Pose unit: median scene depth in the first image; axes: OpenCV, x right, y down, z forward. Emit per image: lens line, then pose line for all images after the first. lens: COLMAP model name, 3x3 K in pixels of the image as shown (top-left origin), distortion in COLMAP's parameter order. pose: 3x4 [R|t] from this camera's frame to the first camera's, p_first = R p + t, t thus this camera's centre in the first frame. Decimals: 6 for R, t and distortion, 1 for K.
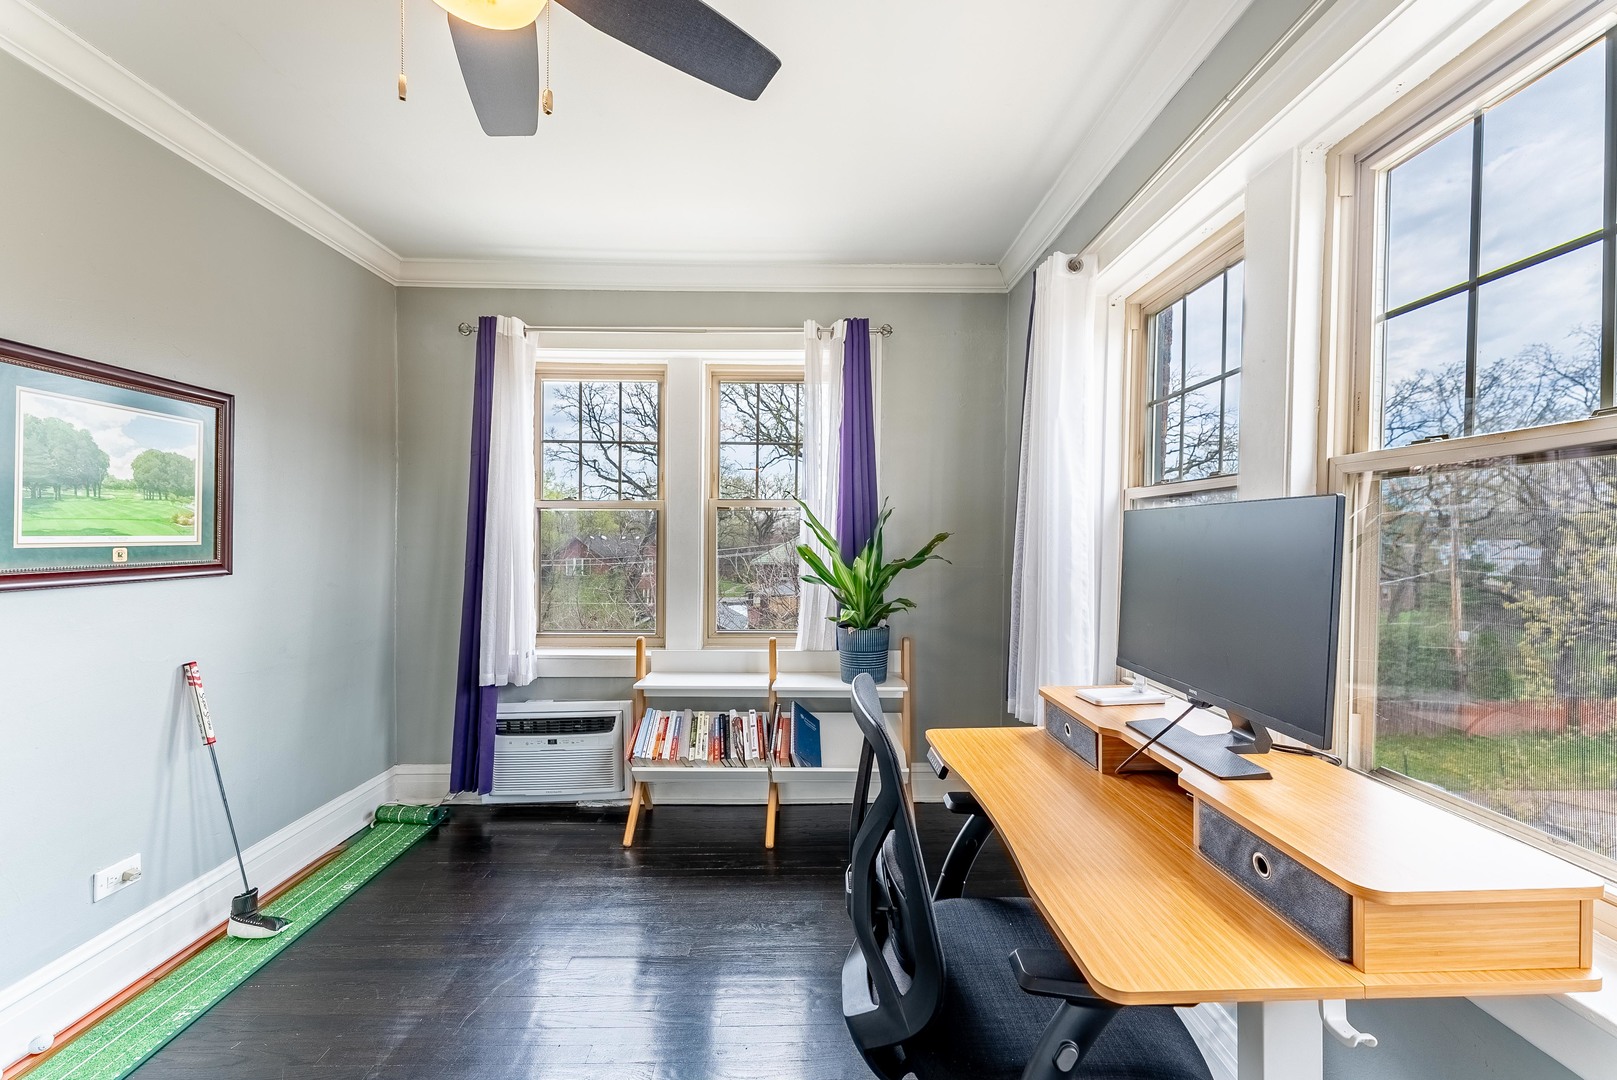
lens RADIAL K [[657.0, 0, 808.5], [0, 657.0, 540.0], [0, 0, 1]] dist [0.000412, 0.000029]
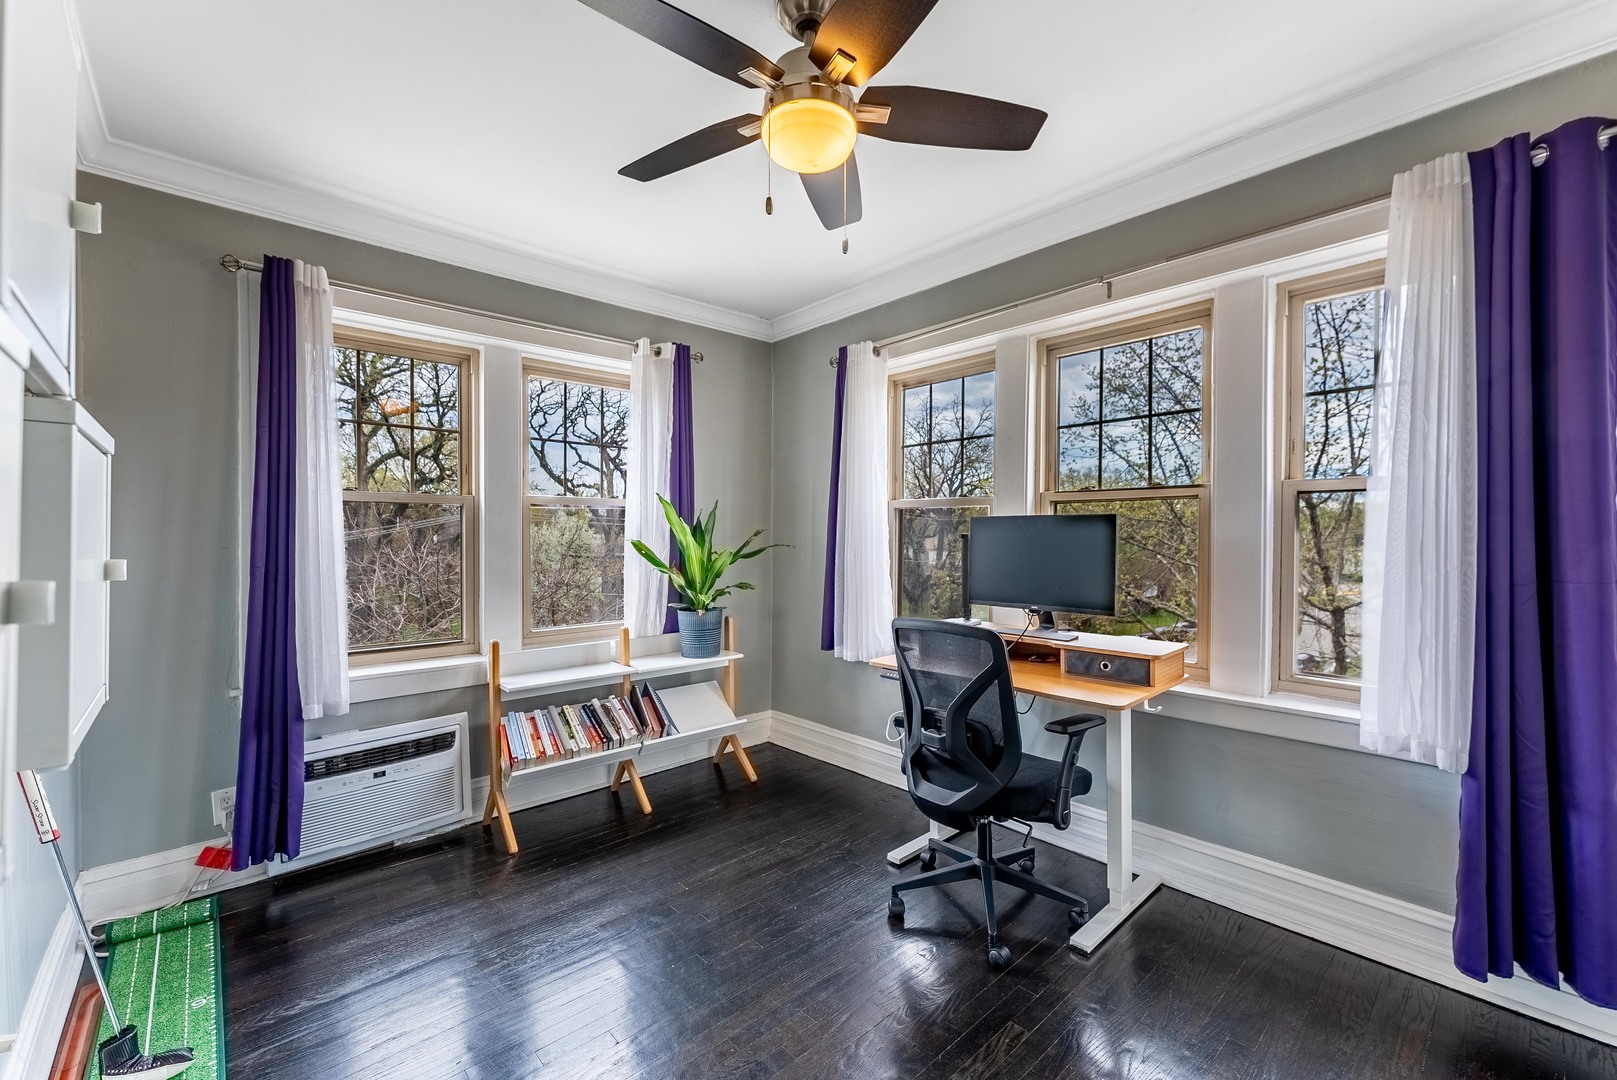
lens RADIAL K [[662.2, 0, 837.8], [0, 662.2, 536.3], [0, 0, 1]] dist [0.001747, 0.000314]
pose [[0.736168, -0.008028, 0.676751, -0.542101], [0.009454, 0.999954, 0.001579, 0.000870], [-0.676733, 0.005236, 0.736210, -0.043140]]
